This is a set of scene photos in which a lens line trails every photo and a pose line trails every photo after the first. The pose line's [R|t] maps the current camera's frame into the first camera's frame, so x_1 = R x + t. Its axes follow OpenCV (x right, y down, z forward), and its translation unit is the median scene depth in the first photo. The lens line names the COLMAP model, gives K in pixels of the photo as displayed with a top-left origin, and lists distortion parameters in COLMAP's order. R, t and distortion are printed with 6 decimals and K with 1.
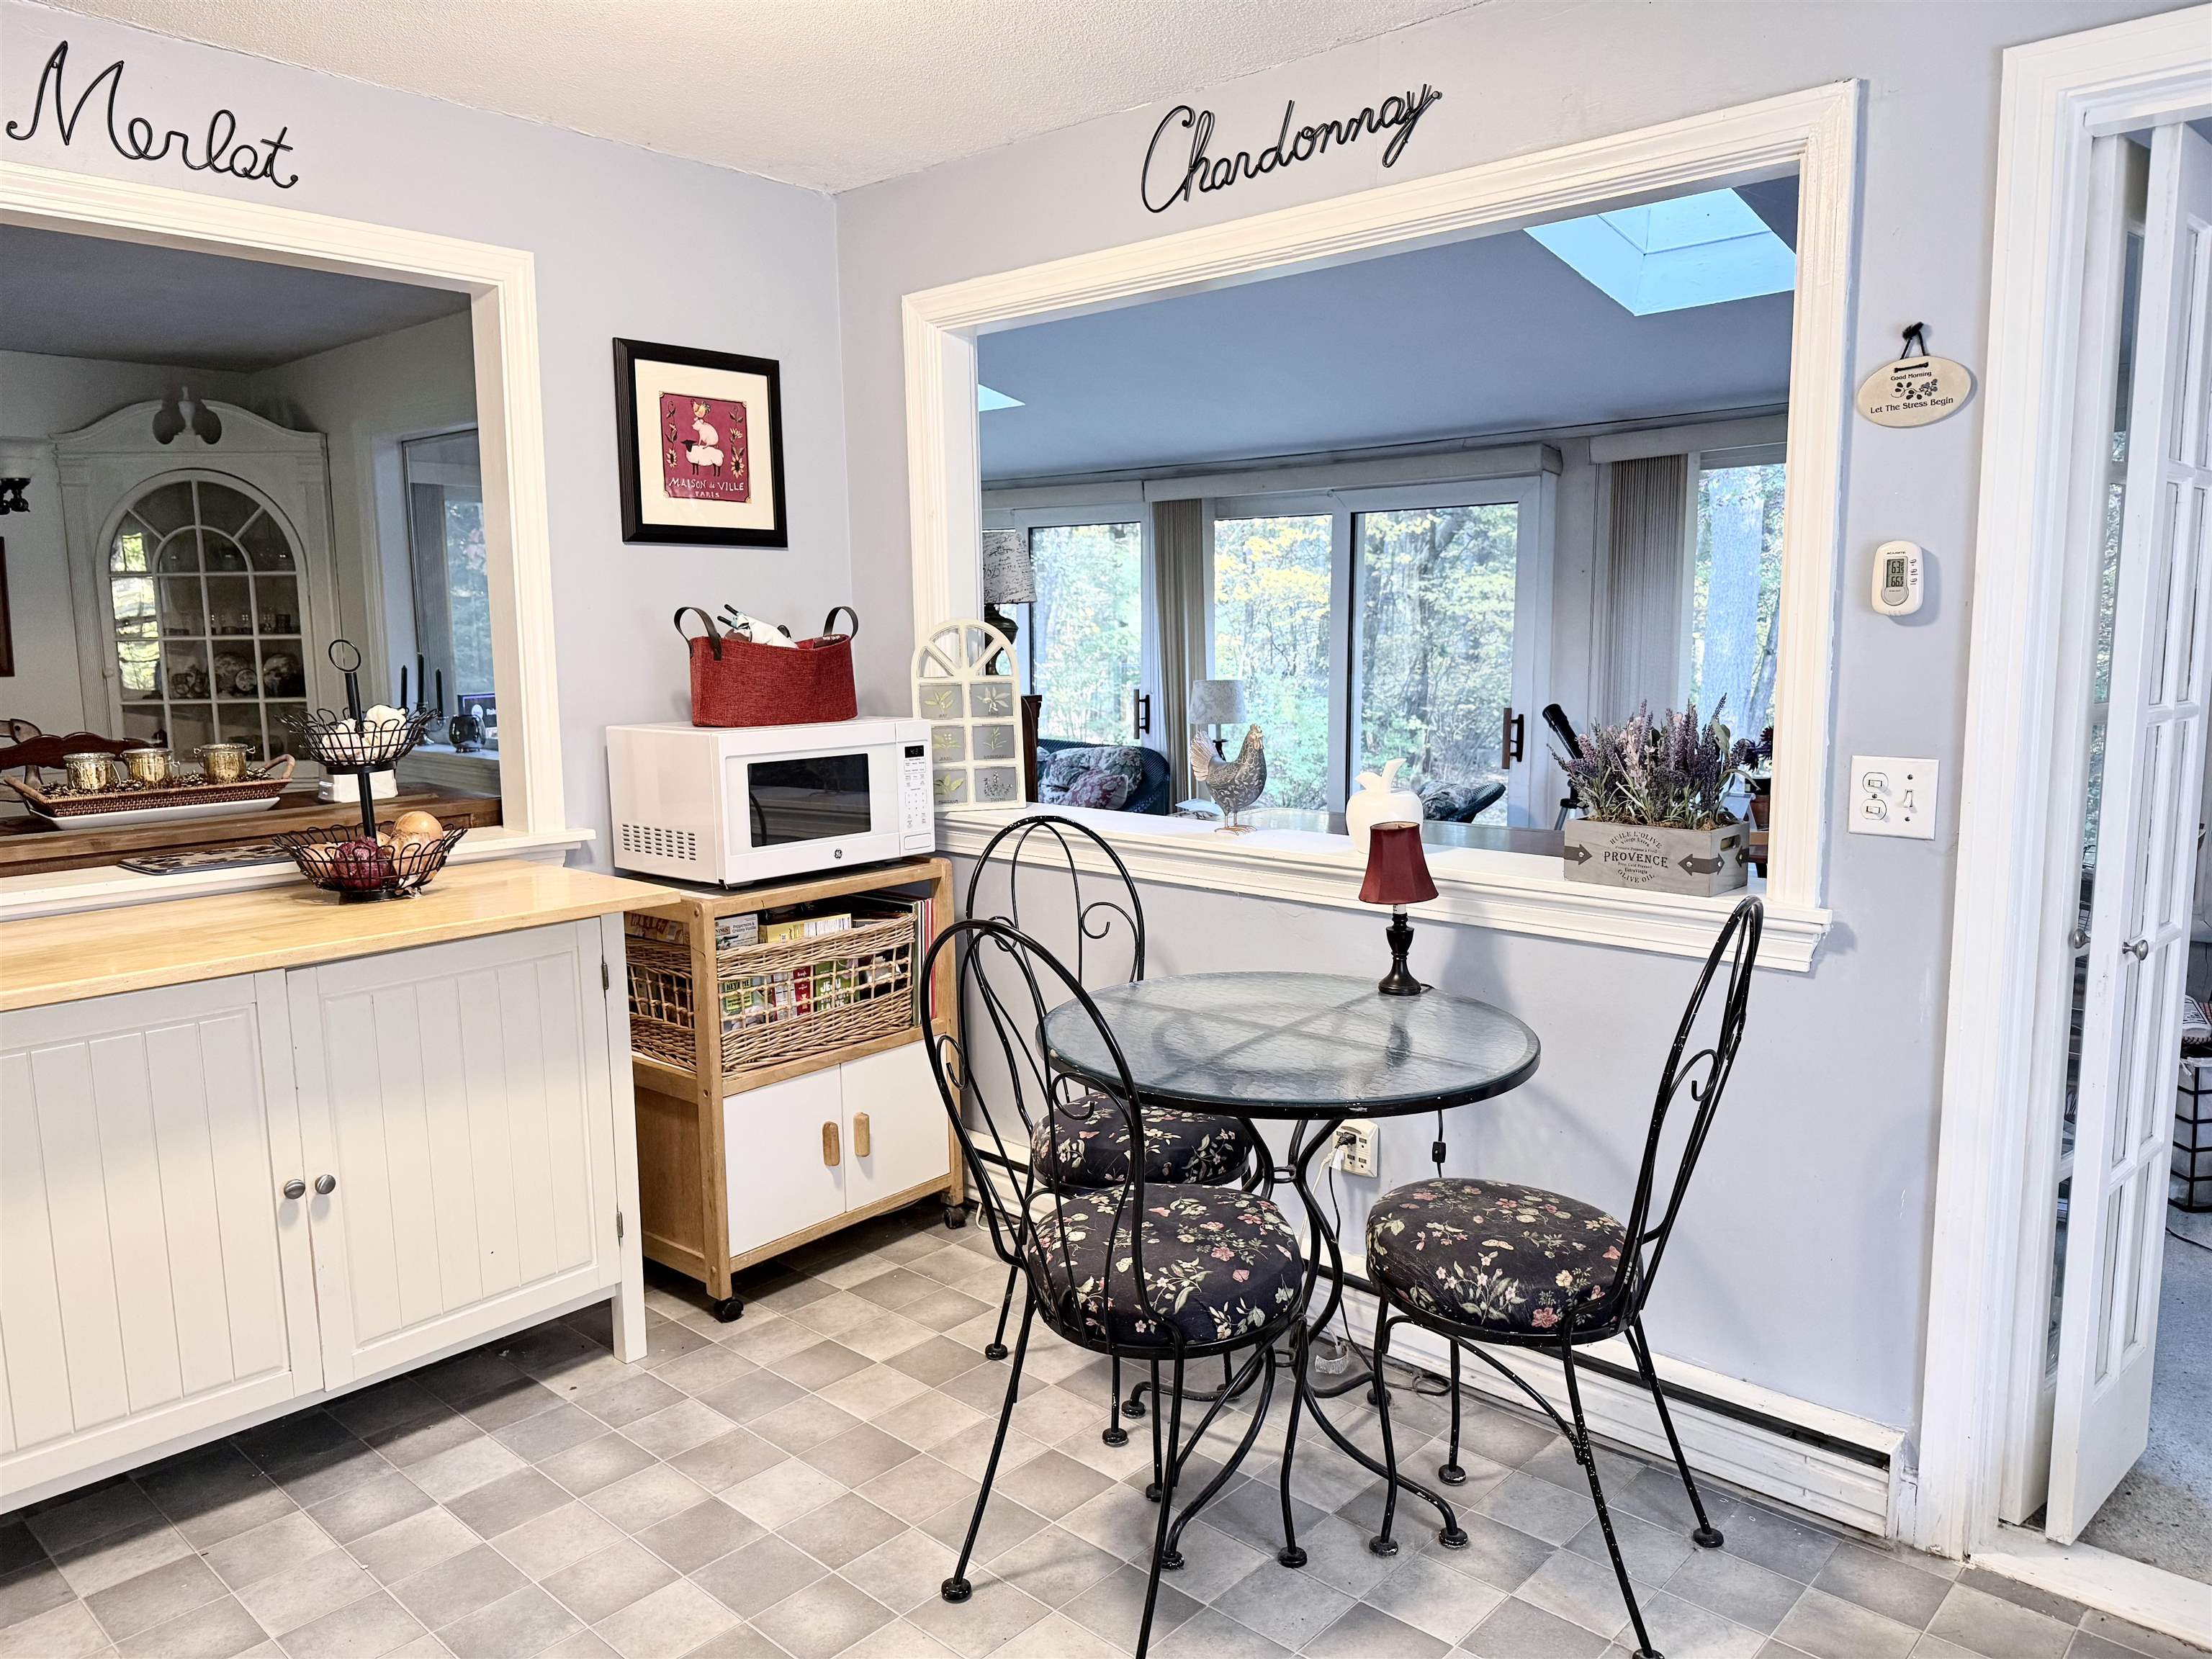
lens RADIAL K [[1522.4, 0, 1091.1], [0, 1522.4, 859.6], [0, 0, 1]] dist [0.081199, -0.105201]
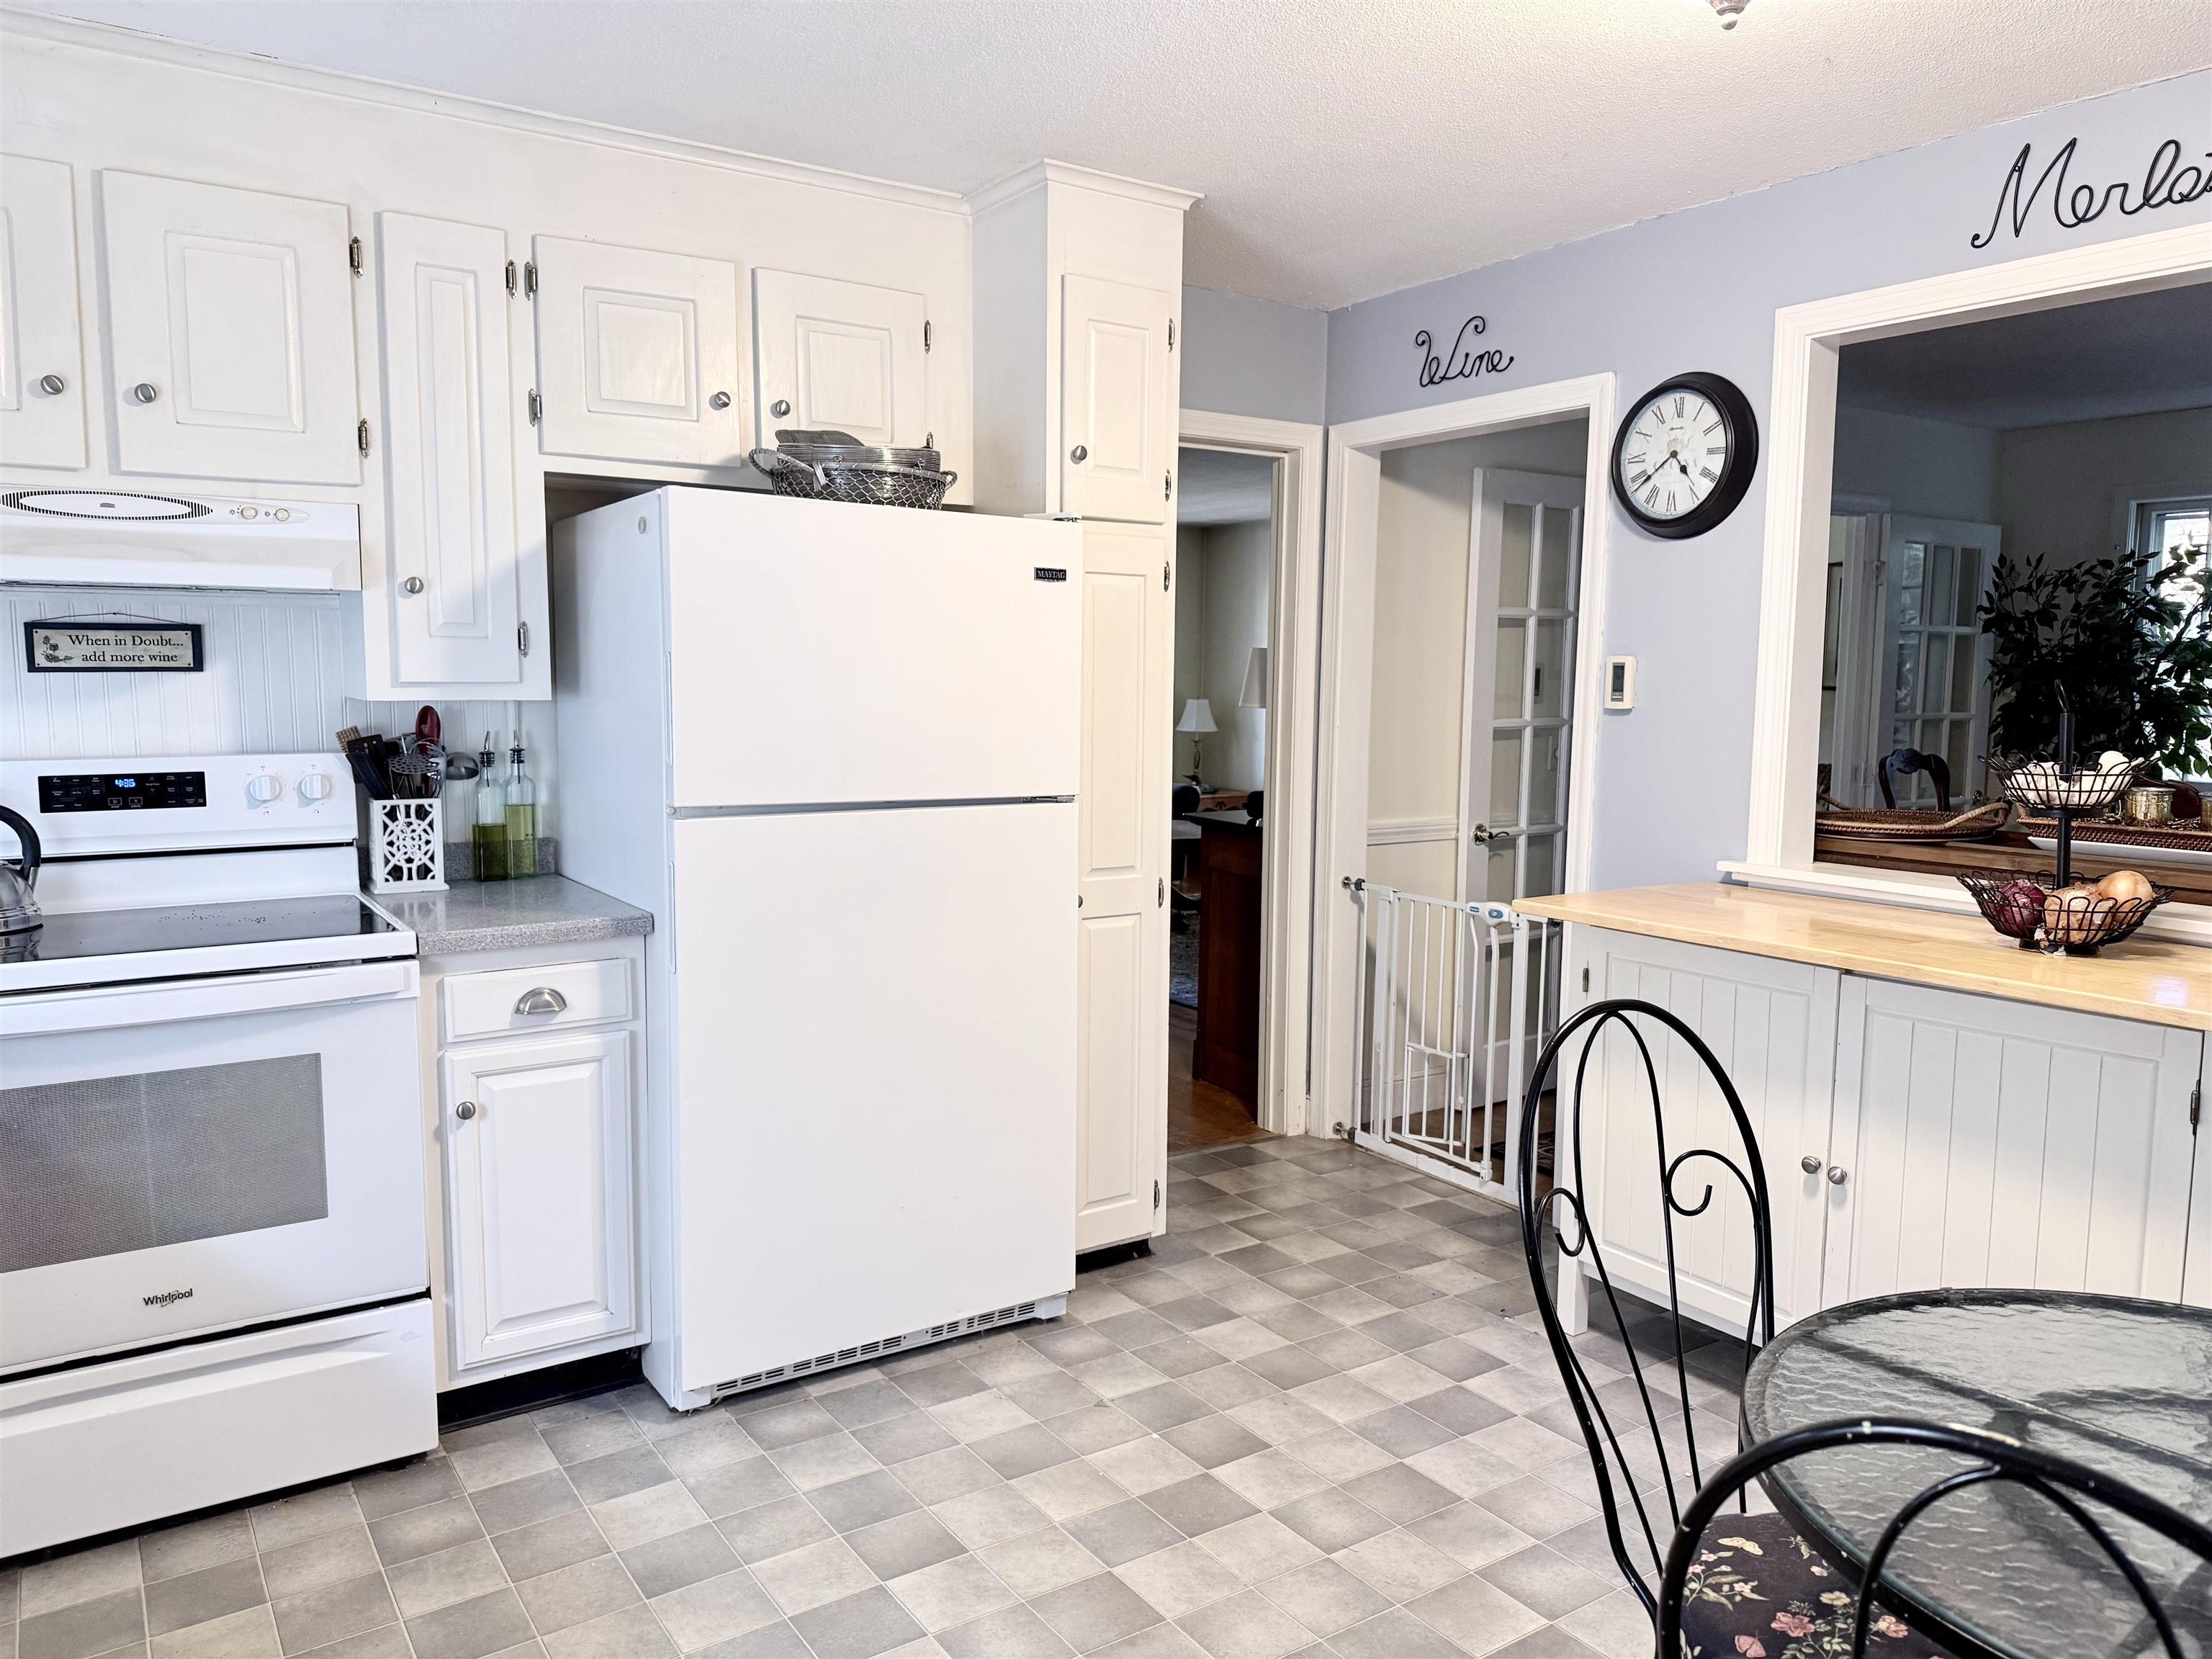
lens RADIAL K [[1552.2, 0, 1103.1], [0, 1552.2, 830.7], [0, 0, 1]] dist [-0.000362, -0.007081]
pose [[-0.230227, 0.108727, -0.967044, 0.503226], [-0.140441, 0.979623, 0.143577, -0.085858], [0.962949, 0.168868, -0.210266, 0.529527]]
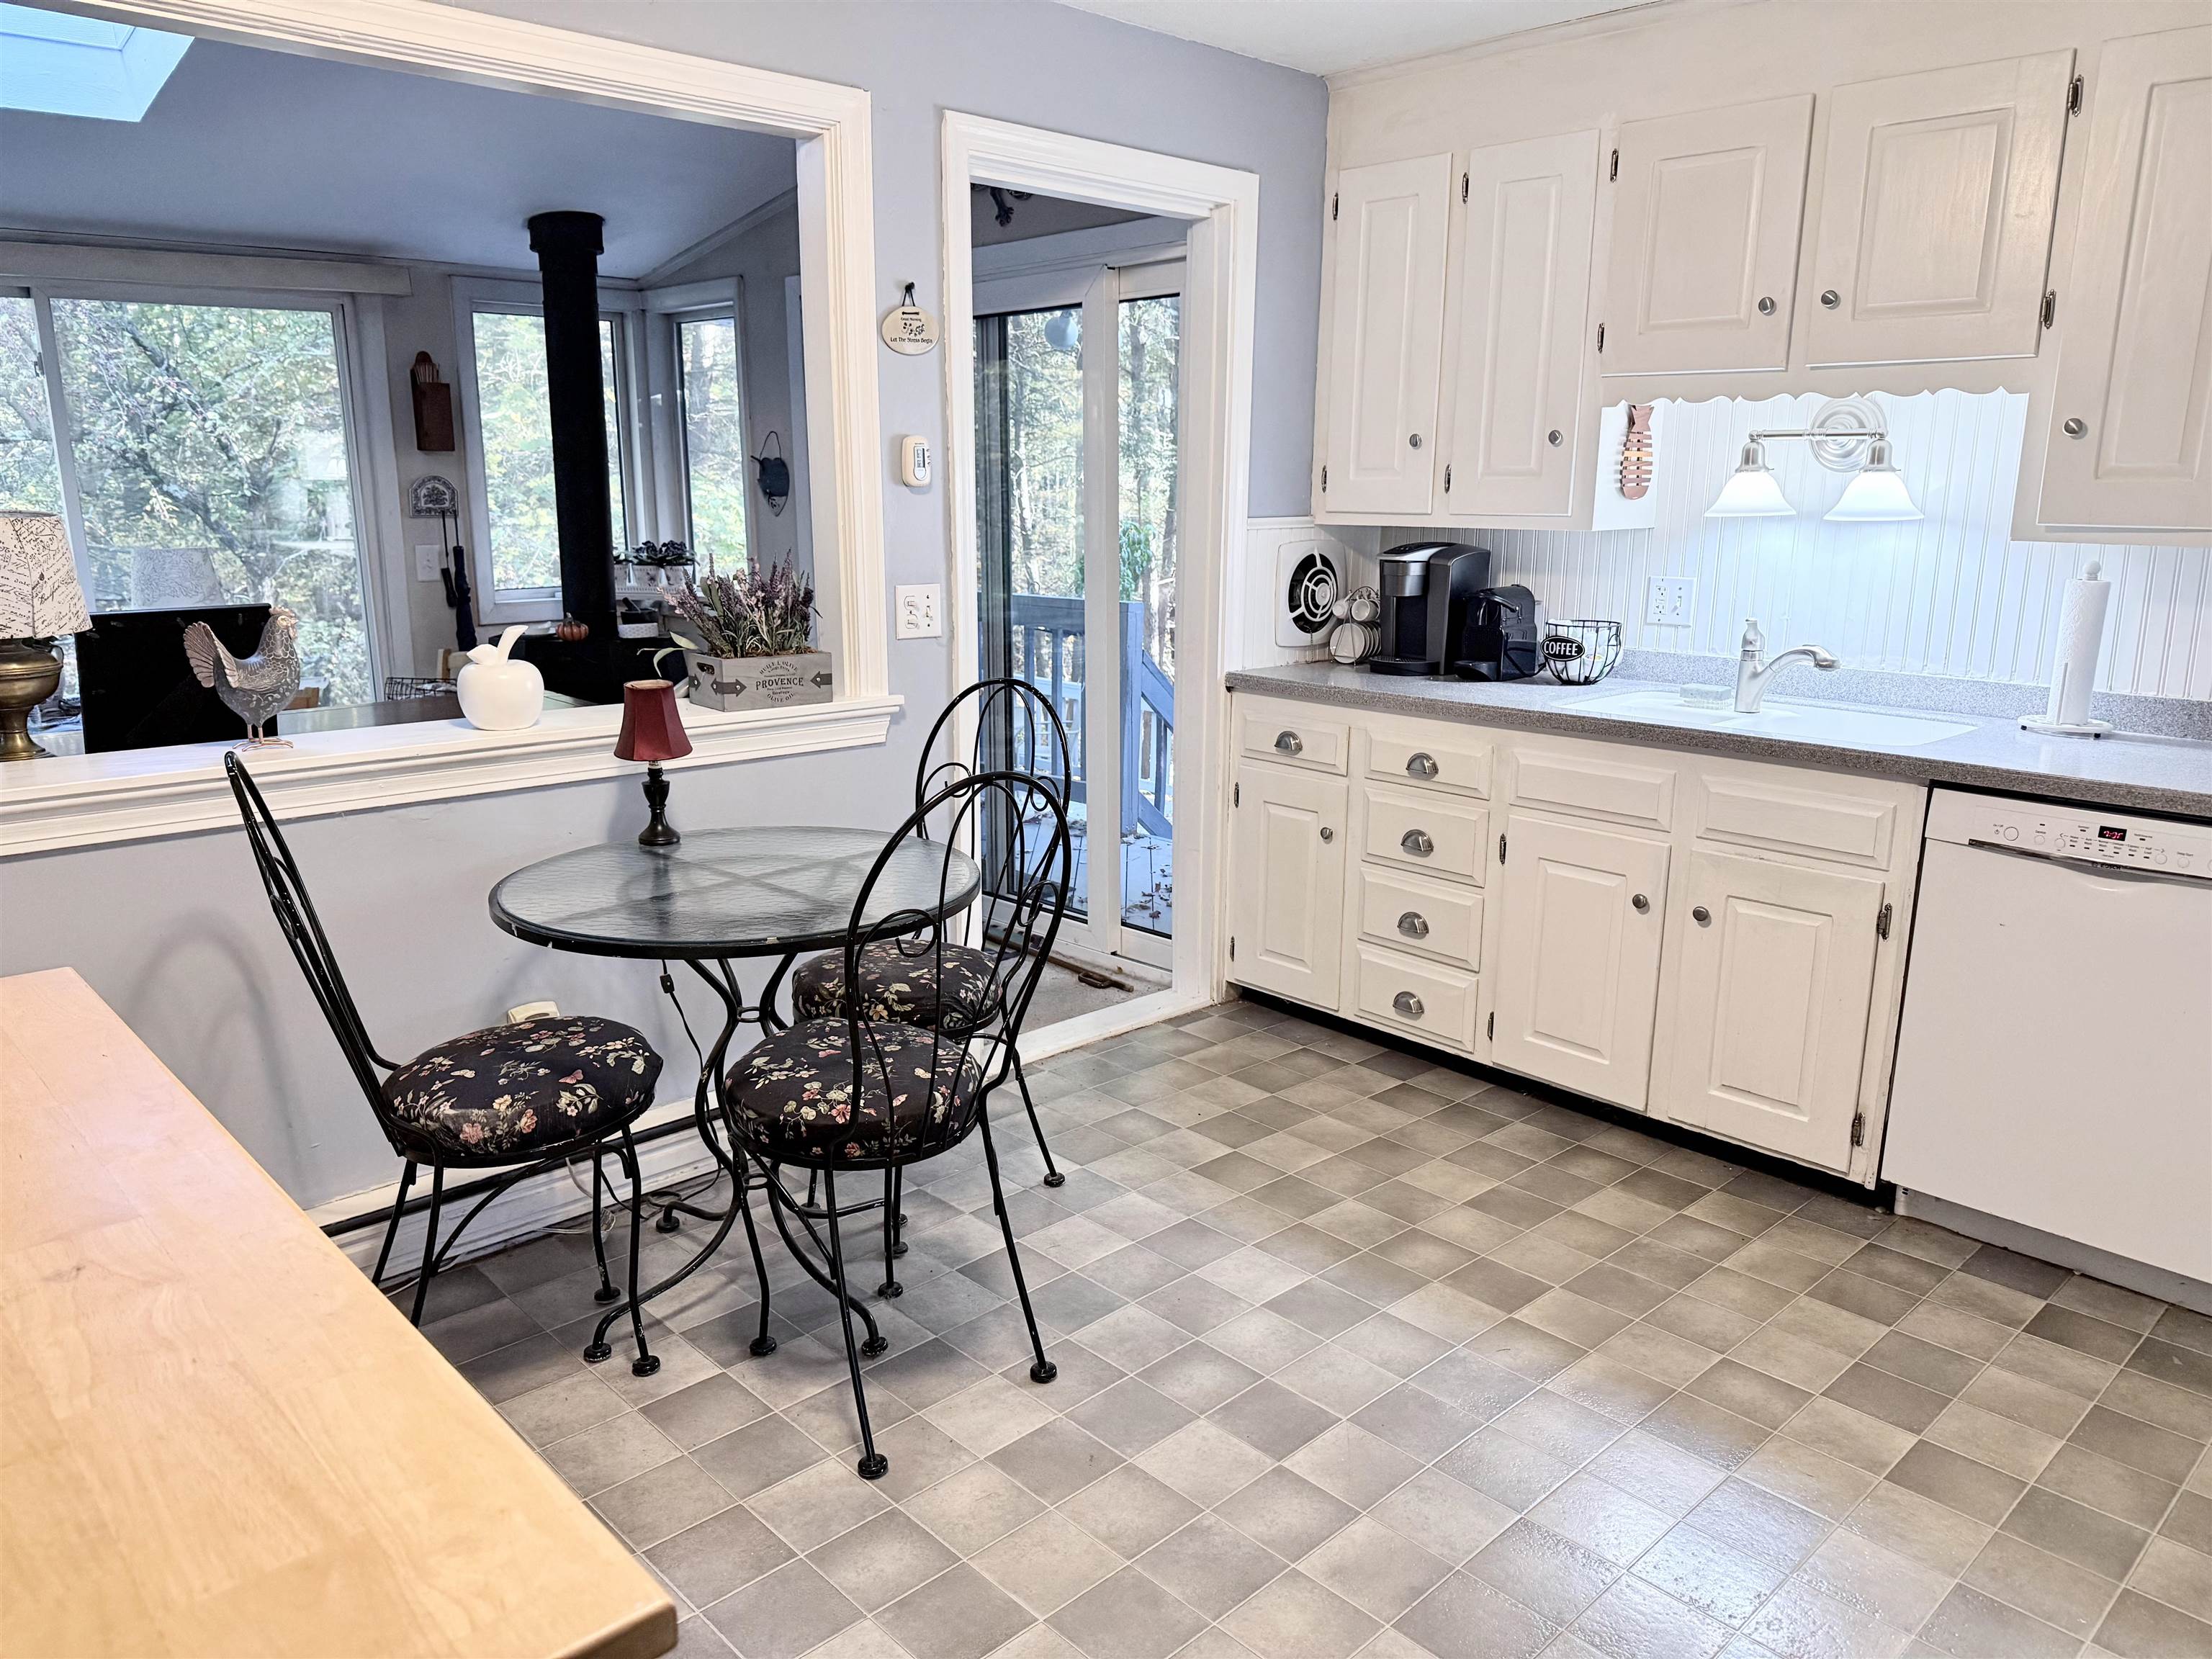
lens RADIAL K [[1482.8, 0, 1099.9], [0, 1482.8, 838.3], [0, 0, 1]] dist [0.007463, -0.088461]
pose [[0.067883, -0.224460, 0.972116, -0.581565], [0.130396, 0.968002, 0.214405, -0.073116], [-0.989135, 0.112206, 0.094980, 0.471609]]
